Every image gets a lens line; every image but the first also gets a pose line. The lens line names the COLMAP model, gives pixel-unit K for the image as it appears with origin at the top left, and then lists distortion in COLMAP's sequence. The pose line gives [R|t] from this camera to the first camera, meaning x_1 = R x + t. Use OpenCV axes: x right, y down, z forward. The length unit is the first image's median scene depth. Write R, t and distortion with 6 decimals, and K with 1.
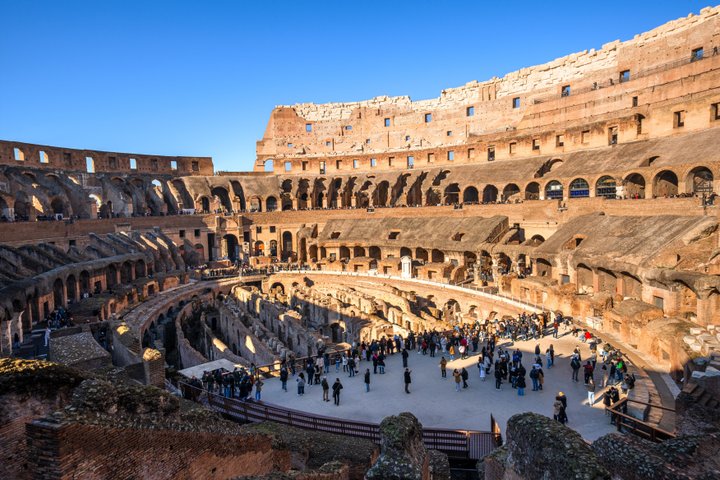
lens RADIAL K [[448.3, 0, 360.0], [0, 448.3, 240.0], [0, 0, 1]] dist [0.017216, 0.000946]
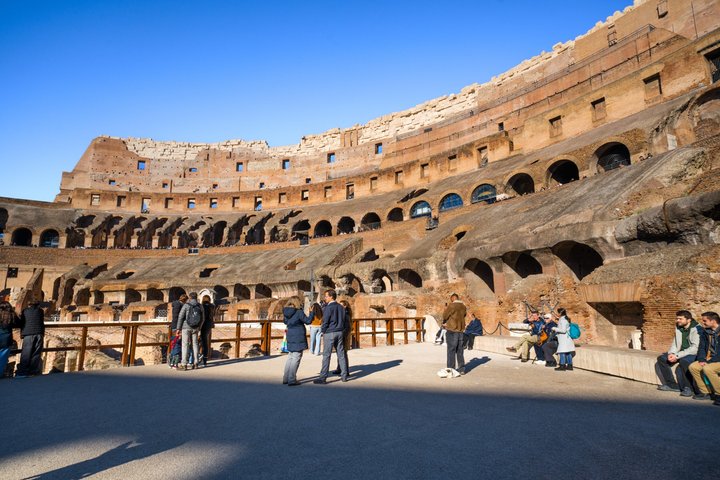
lens RADIAL K [[401.1, 0, 360.0], [0, 401.1, 240.0], [0, 0, 1]] dist [0.012980, 0.000701]
pose [[0.966363, 0.066353, 0.248477, 0.122995], [-0.002586, 0.968604, -0.248595, 0.081006], [-0.257171, 0.239590, 0.936194, 0.297375]]
